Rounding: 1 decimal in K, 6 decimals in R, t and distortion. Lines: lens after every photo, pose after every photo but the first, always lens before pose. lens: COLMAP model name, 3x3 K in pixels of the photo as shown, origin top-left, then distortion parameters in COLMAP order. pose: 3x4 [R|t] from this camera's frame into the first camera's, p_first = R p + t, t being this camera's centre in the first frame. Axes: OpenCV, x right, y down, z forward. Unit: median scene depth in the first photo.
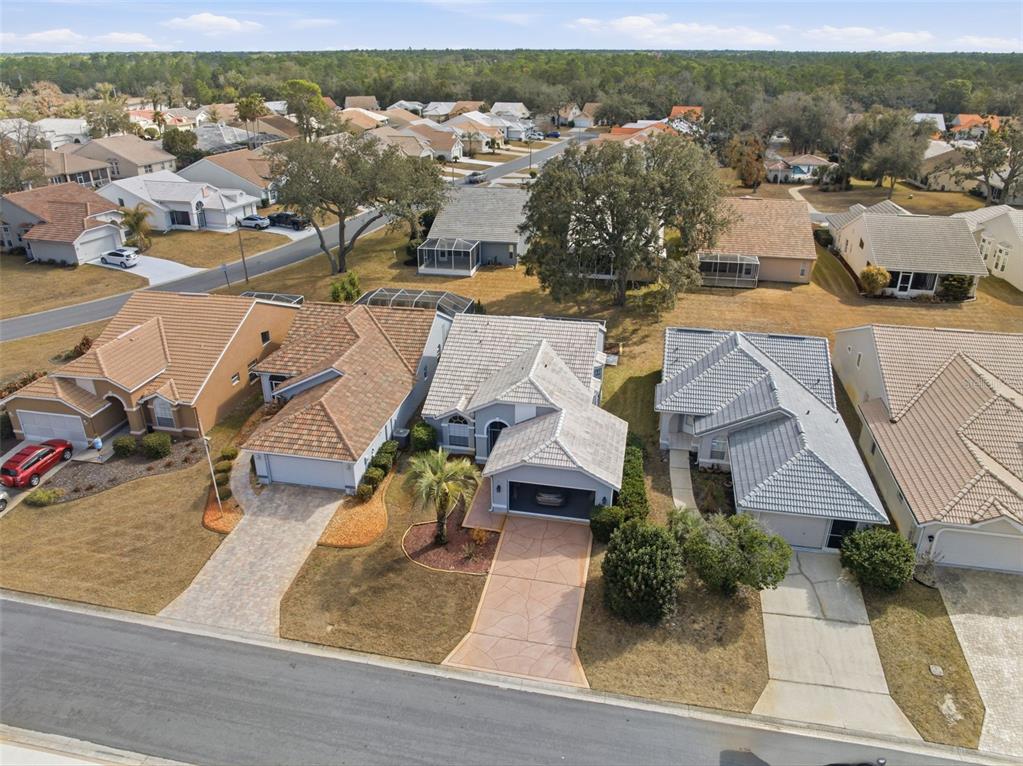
lens RADIAL K [[724.3, 0, 511.5], [0, 724.3, 383.0], [0, 0, 1]] dist [-0.053412, 0.025246]
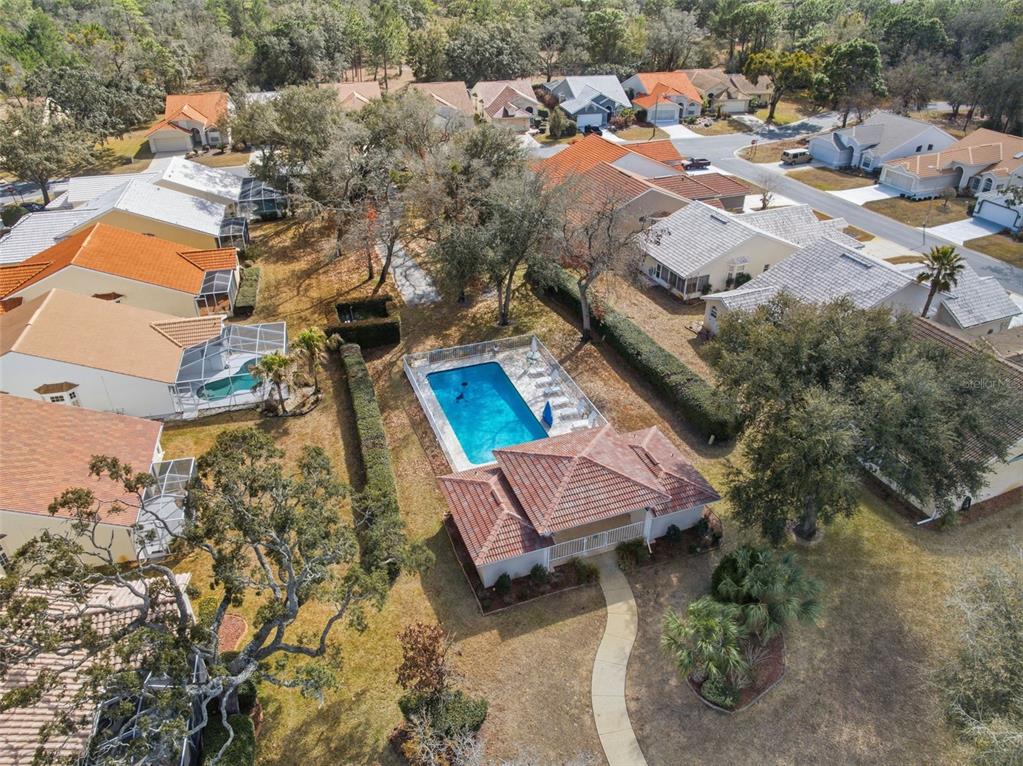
lens RADIAL K [[724.3, 0, 511.5], [0, 724.3, 383.0], [0, 0, 1]] dist [-0.053412, 0.025246]
pose [[0.847688, -0.277968, 0.451838, 0.821351], [0.218700, 0.959097, 0.179731, -1.260021], [-0.483316, -0.053539, 0.873807, 2.335364]]
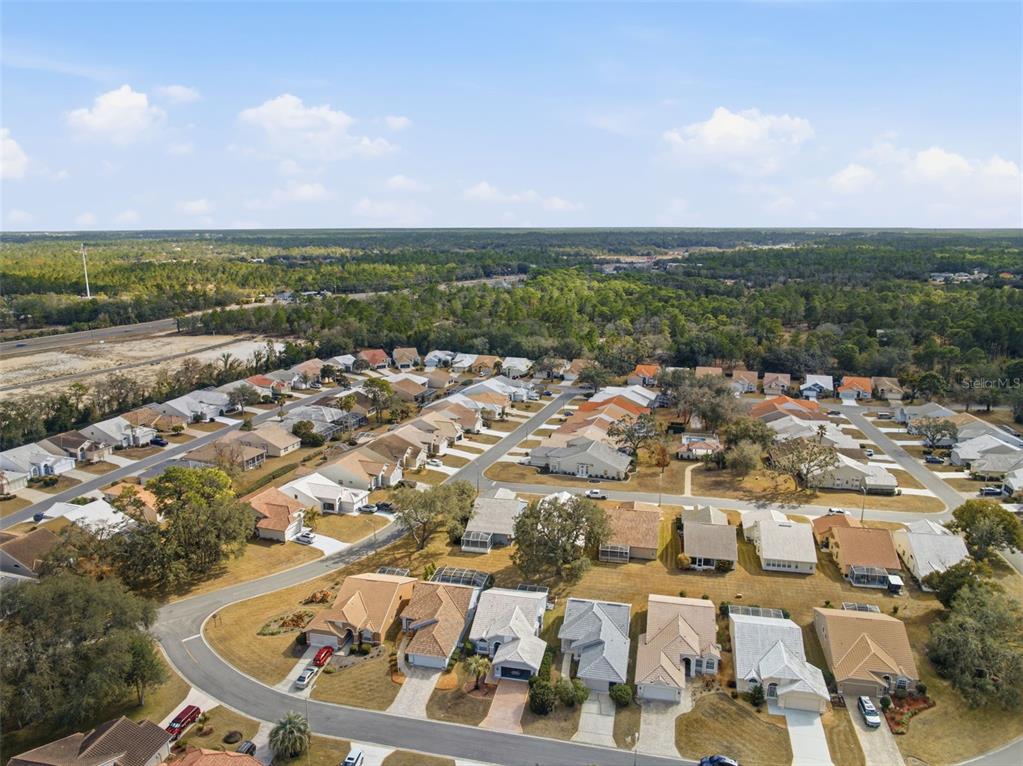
lens RADIAL K [[710.4, 0, 511.5], [0, 710.4, 383.0], [0, 0, 1]] dist [0.005871, -0.142407]
pose [[0.999824, 0.004973, -0.018082, 0.071723], [-0.008876, 0.974858, -0.222651, -0.287100], [0.016520, 0.222772, 0.974730, -1.710752]]
